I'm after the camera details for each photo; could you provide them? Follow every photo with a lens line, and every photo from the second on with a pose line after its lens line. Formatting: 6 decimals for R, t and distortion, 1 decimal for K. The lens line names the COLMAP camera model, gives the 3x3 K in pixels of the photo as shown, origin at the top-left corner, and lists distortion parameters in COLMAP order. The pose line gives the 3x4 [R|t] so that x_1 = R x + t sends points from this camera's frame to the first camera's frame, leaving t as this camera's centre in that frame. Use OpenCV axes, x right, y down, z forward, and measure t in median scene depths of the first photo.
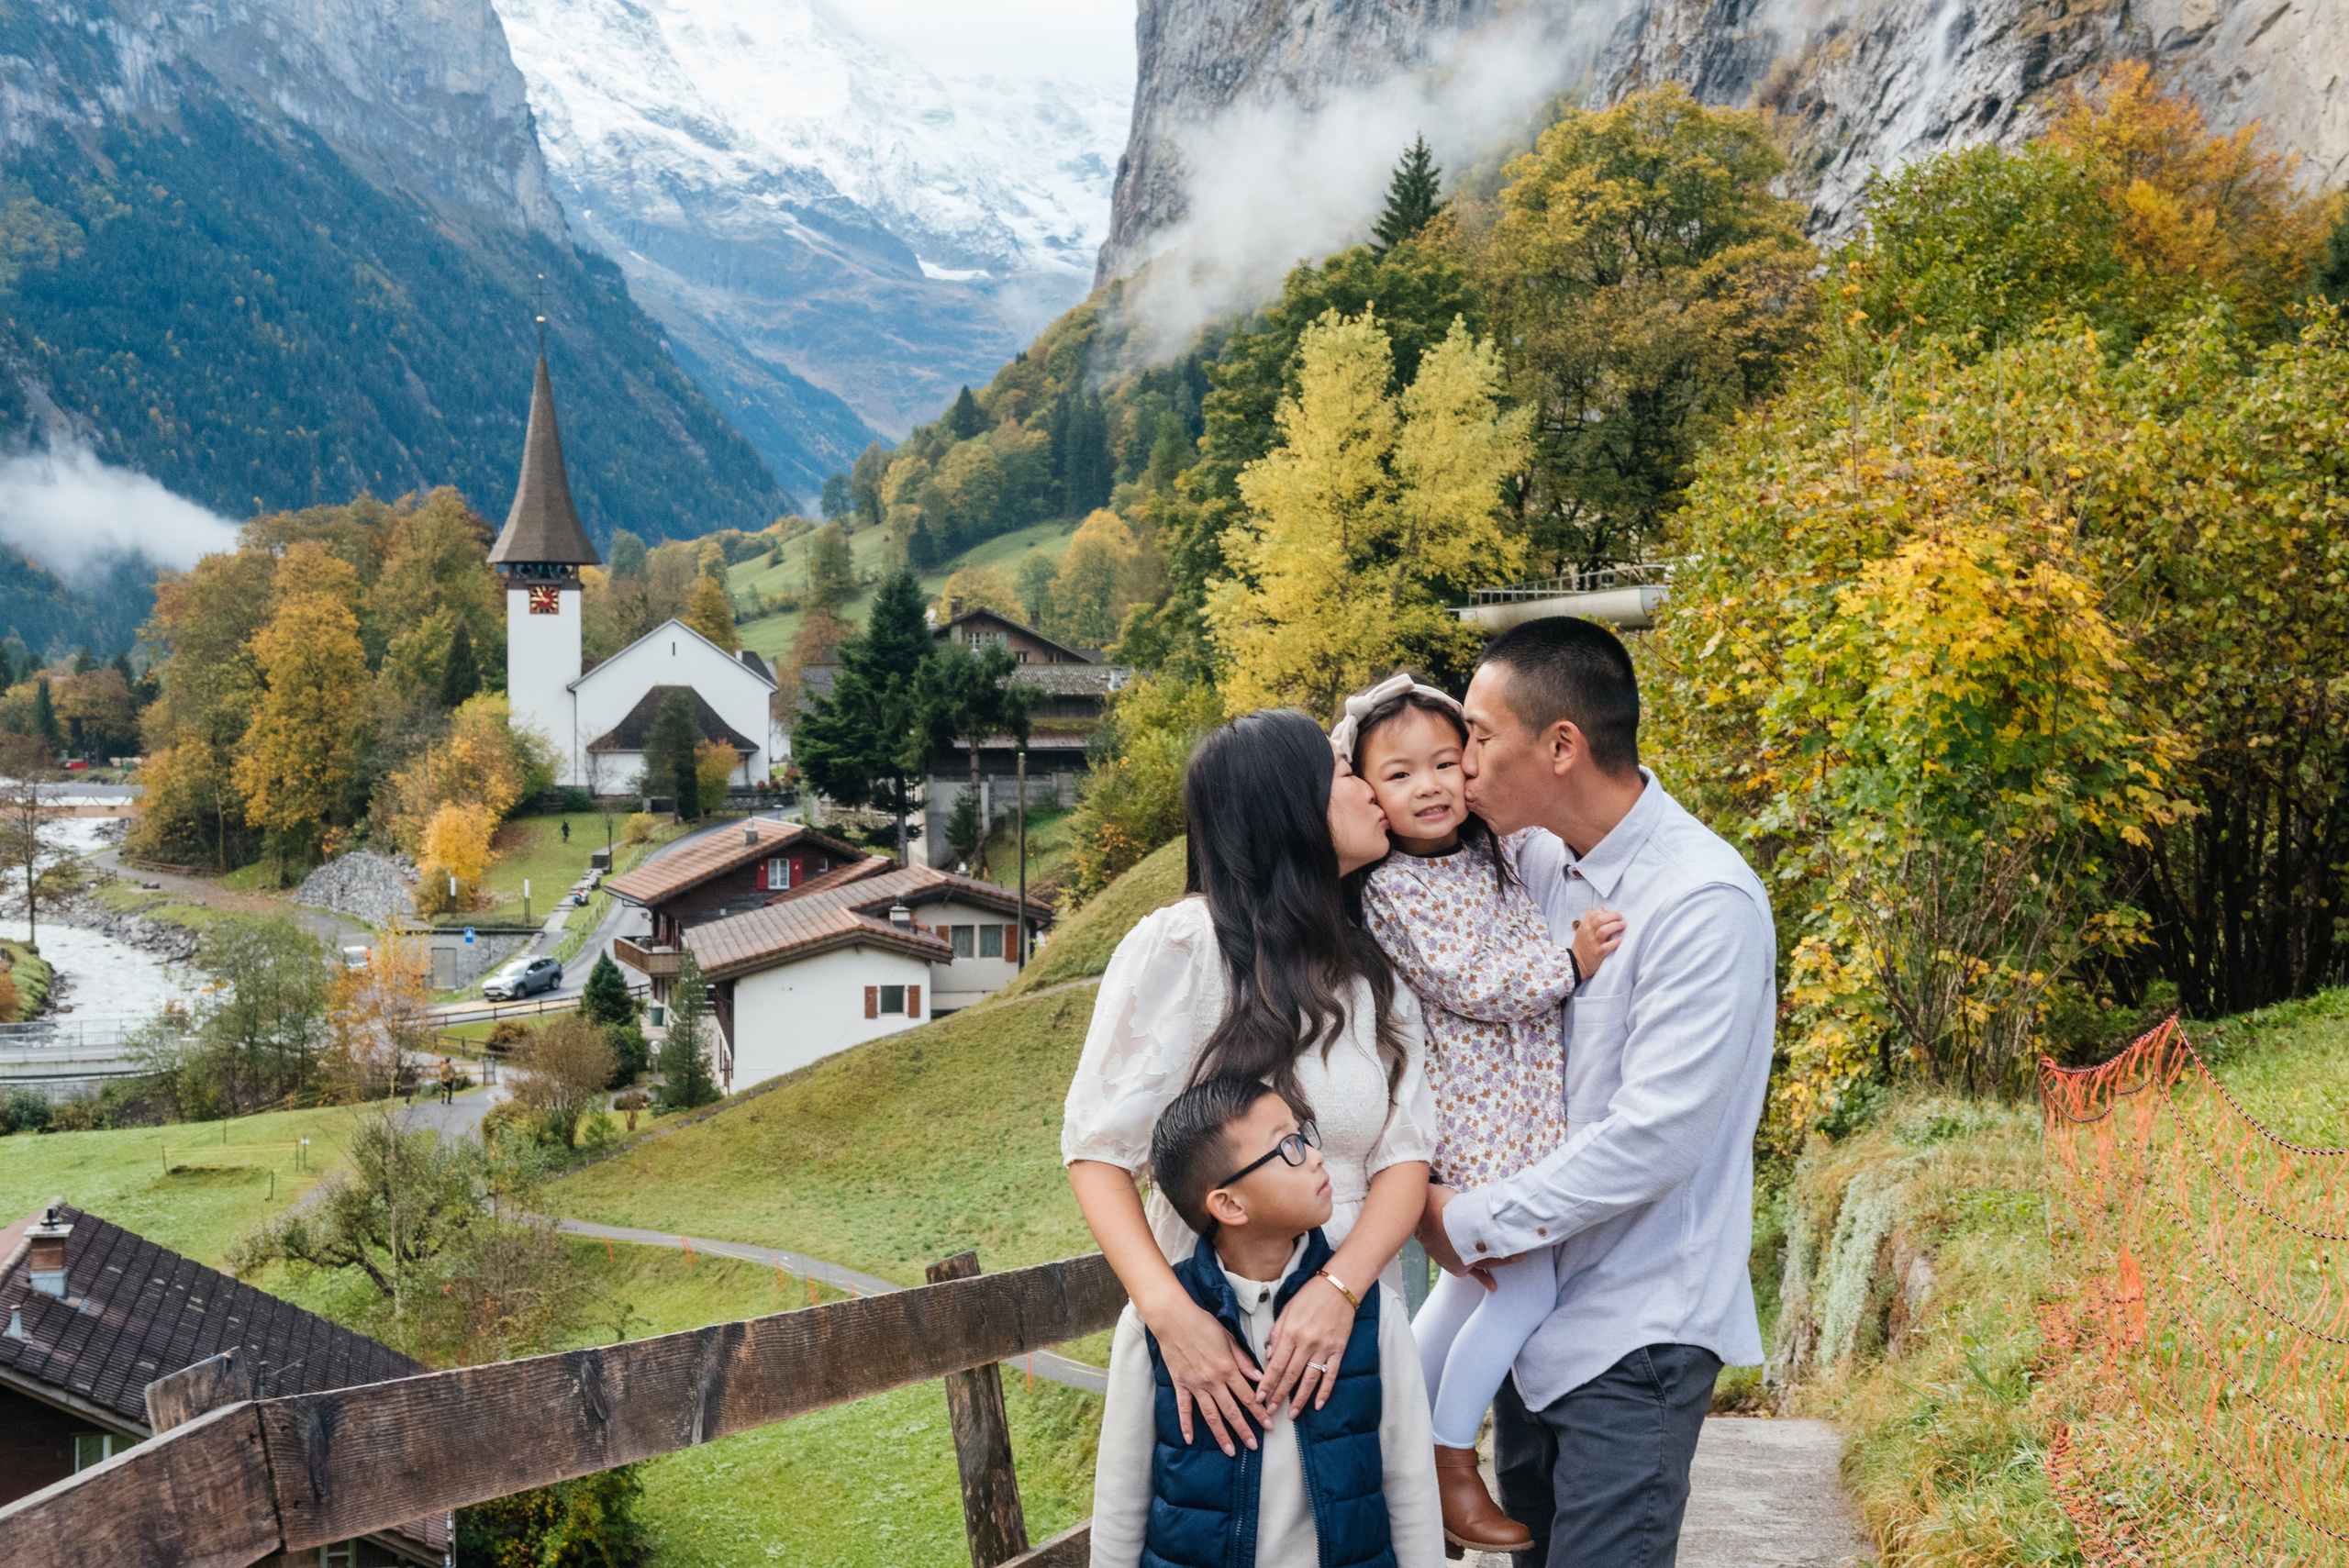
lens RADIAL K [[3011.4, 0, 1177.2], [0, 3011.4, 813.1], [0, 0, 1]] dist [0.097374, 0.043146]
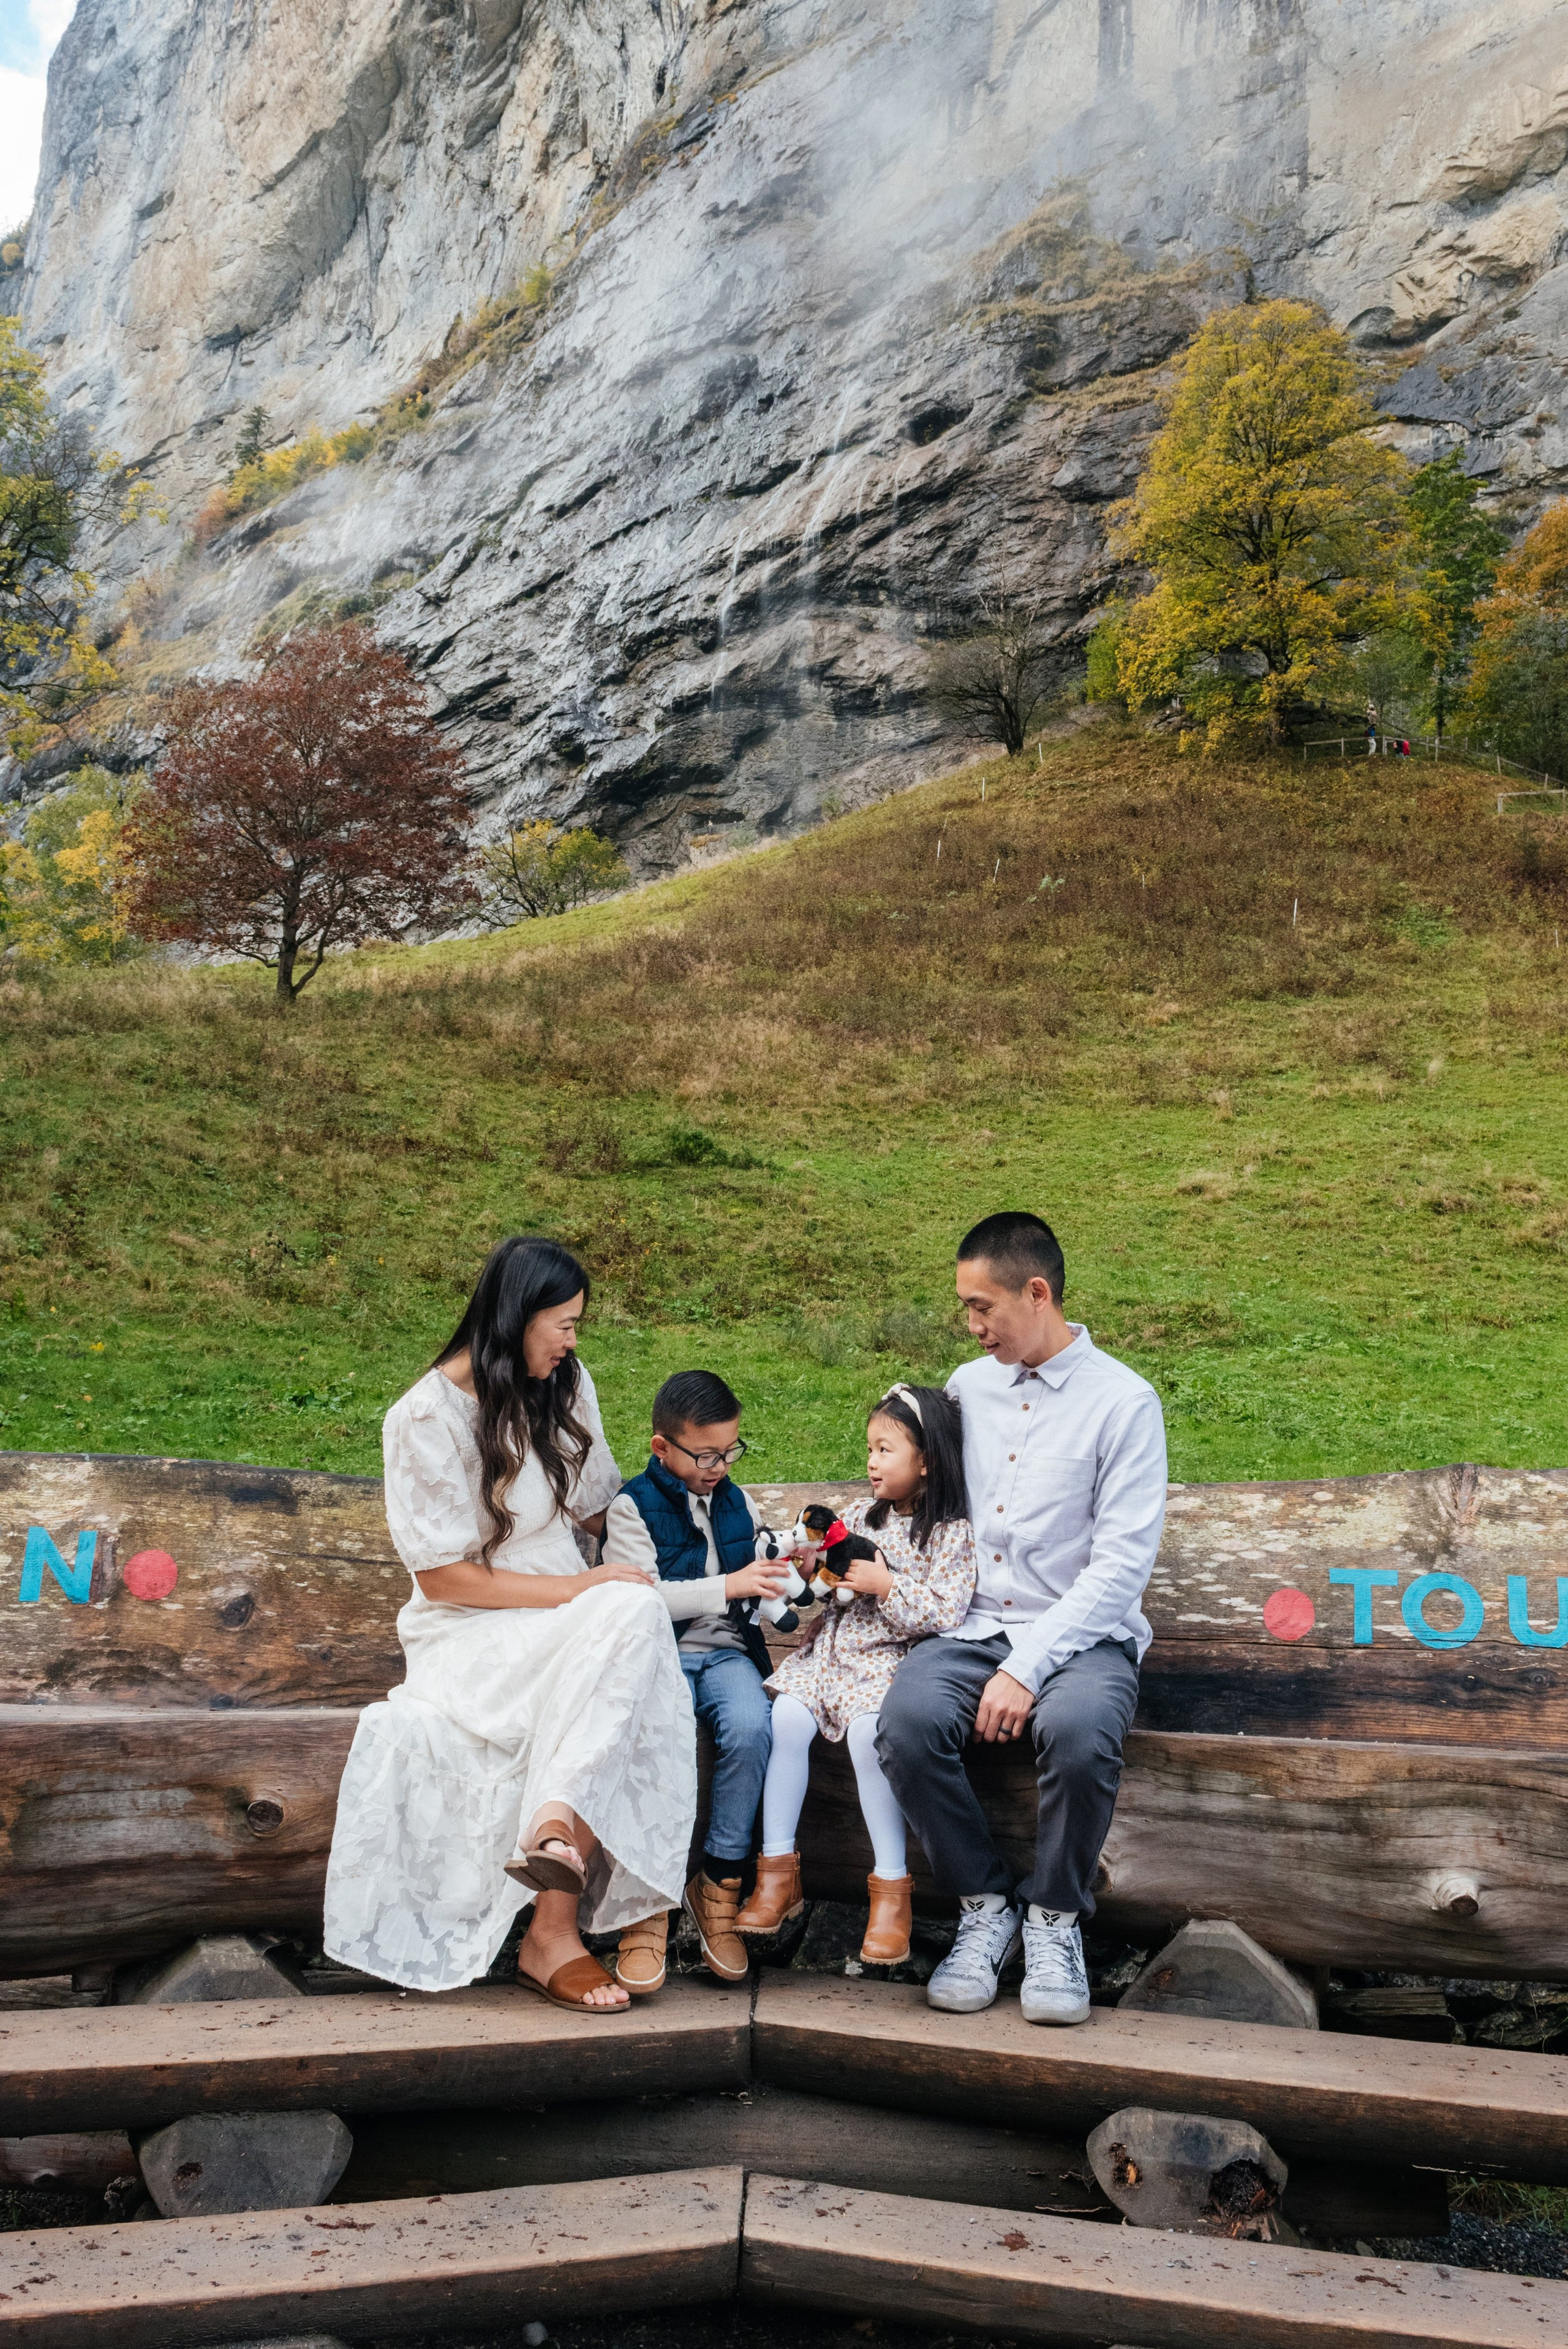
lens RADIAL K [[1900.5, 0, 733.1], [0, 1900.5, 981.6], [0, 0, 1]] dist [-0.051296, -0.007563]
pose [[0.726475, 0.235527, 0.645570, 0.067288], [-0.015649, 0.944857, -0.327108, -0.039717], [-0.687015, 0.227533, 0.690101, 1.047182]]
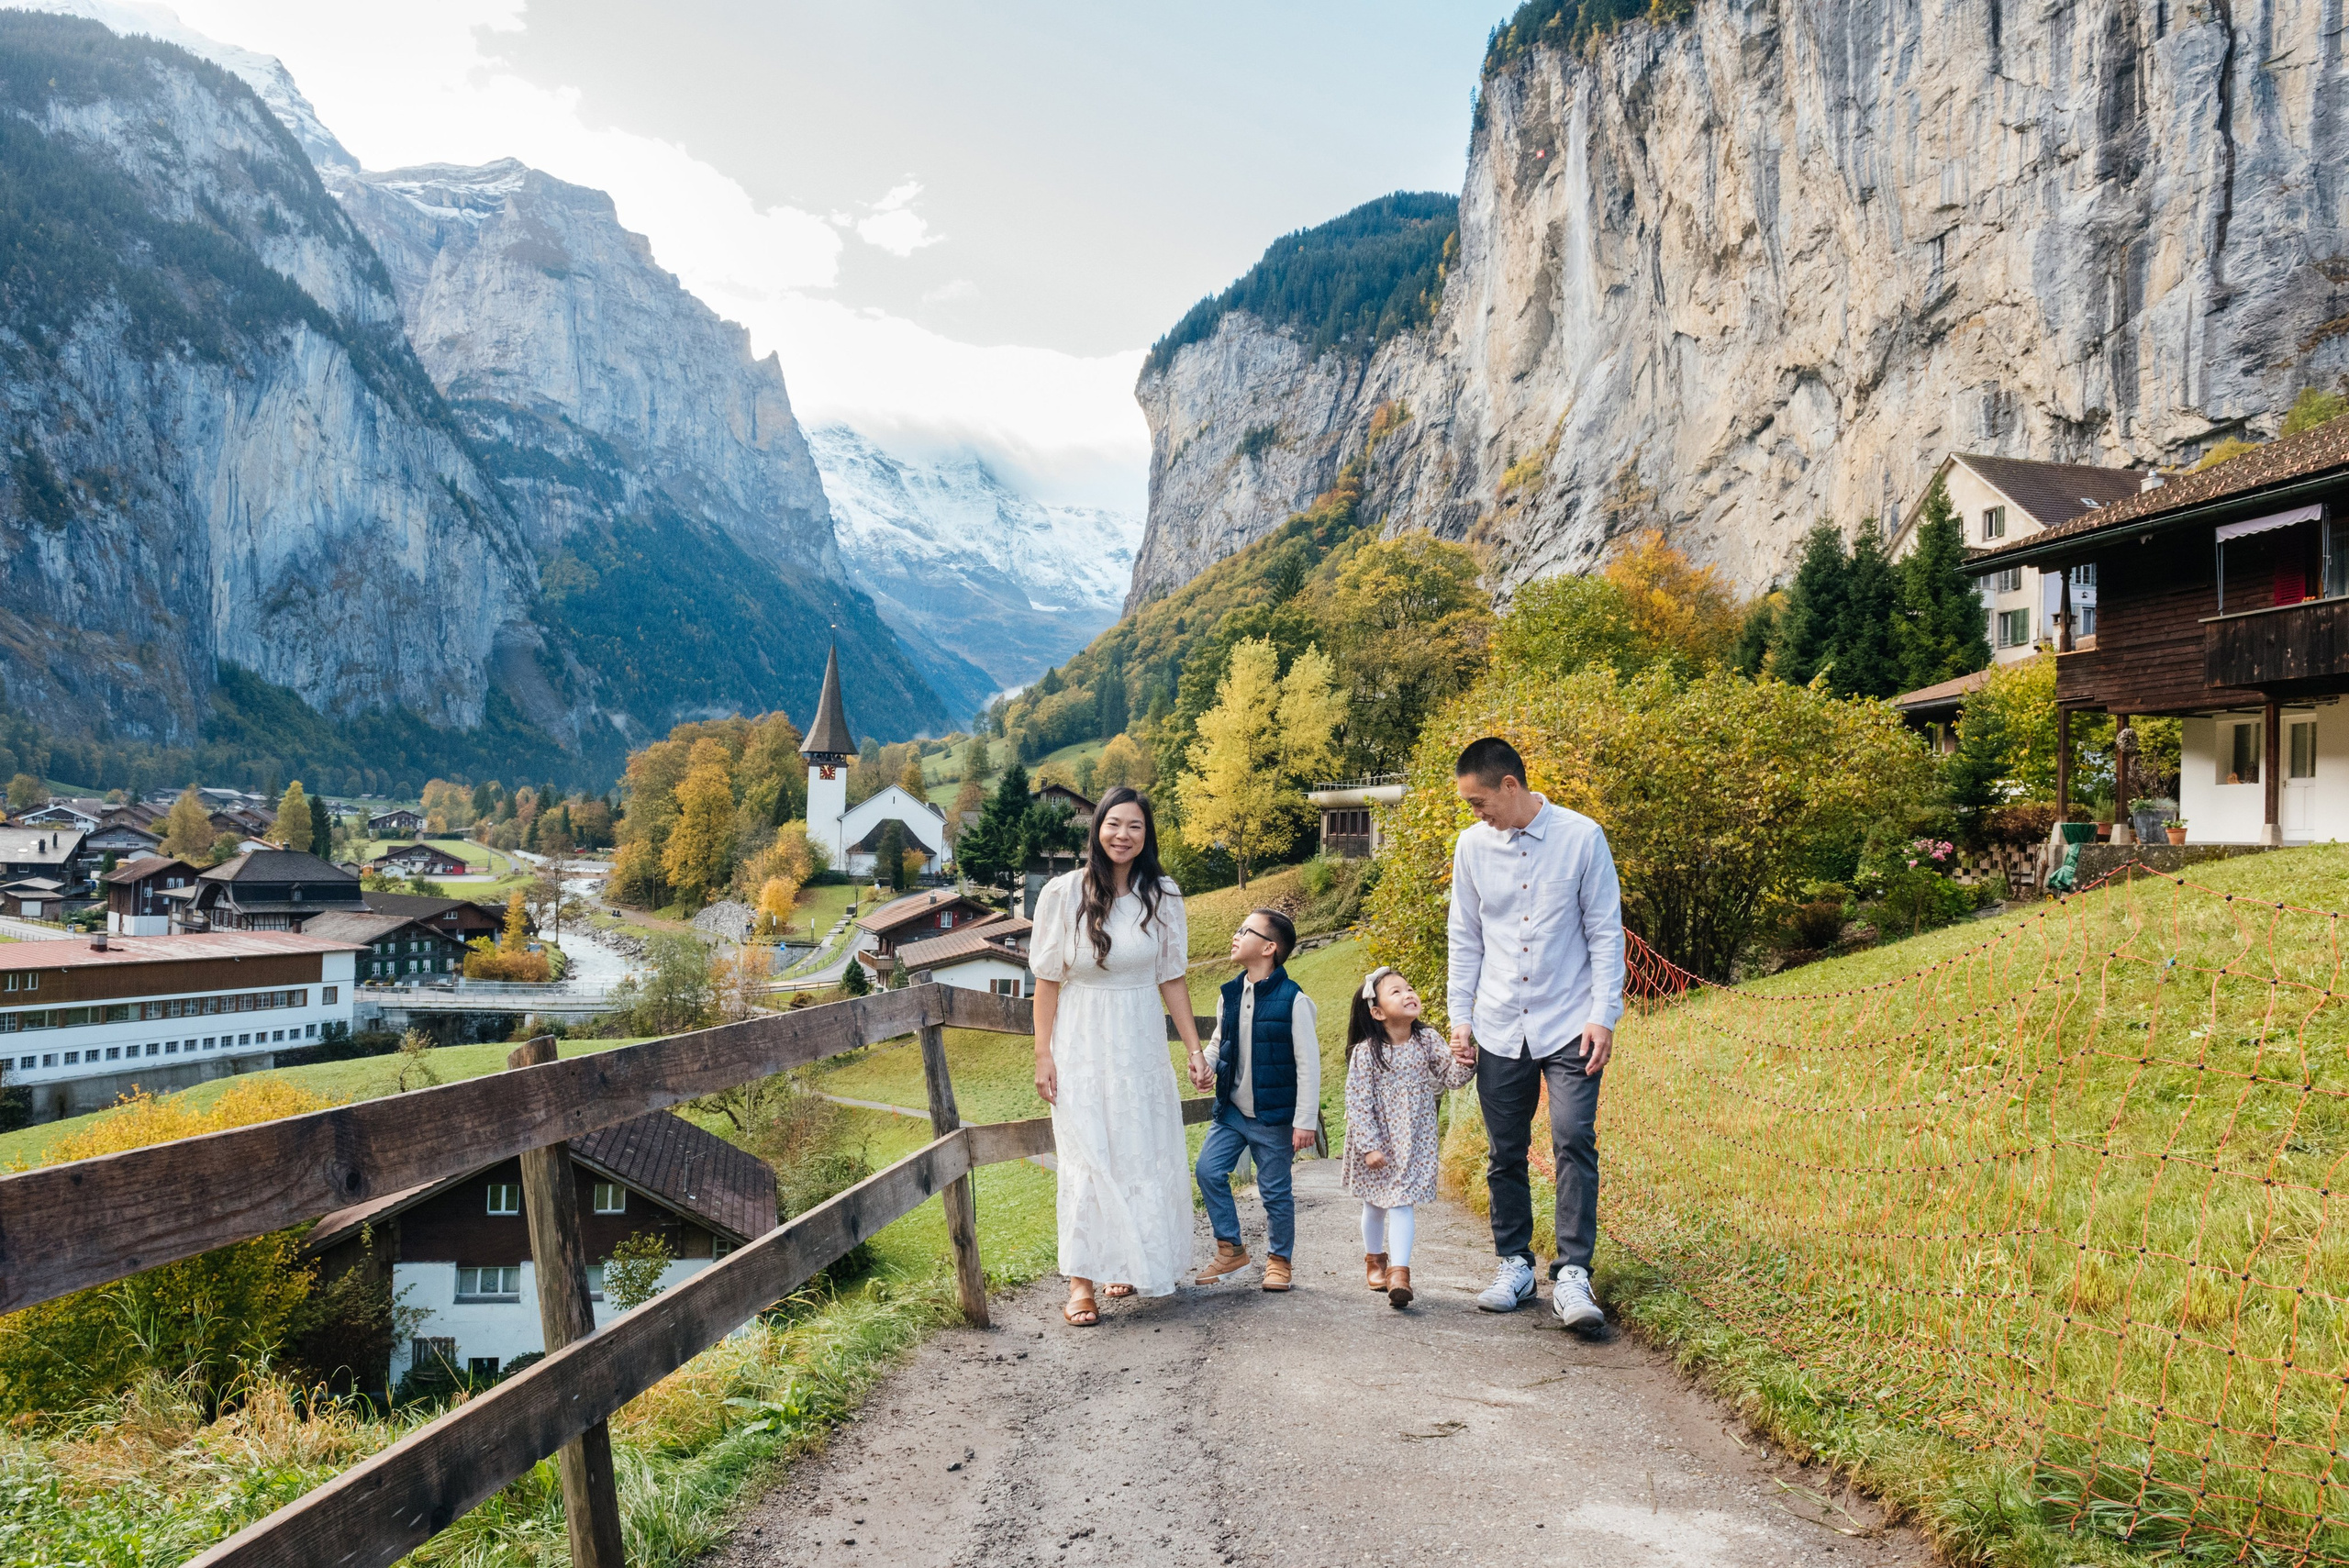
lens RADIAL K [[1623.2, 0, 1172.5], [0, 1623.2, 805.9], [0, 0, 1]] dist [-0.051105, -0.000509]
pose [[0.999349, 0.035009, 0.008746, -0.000961], [-0.034453, 0.997768, -0.057206, 0.001709], [-0.010729, 0.056867, 0.998324, -0.018731]]
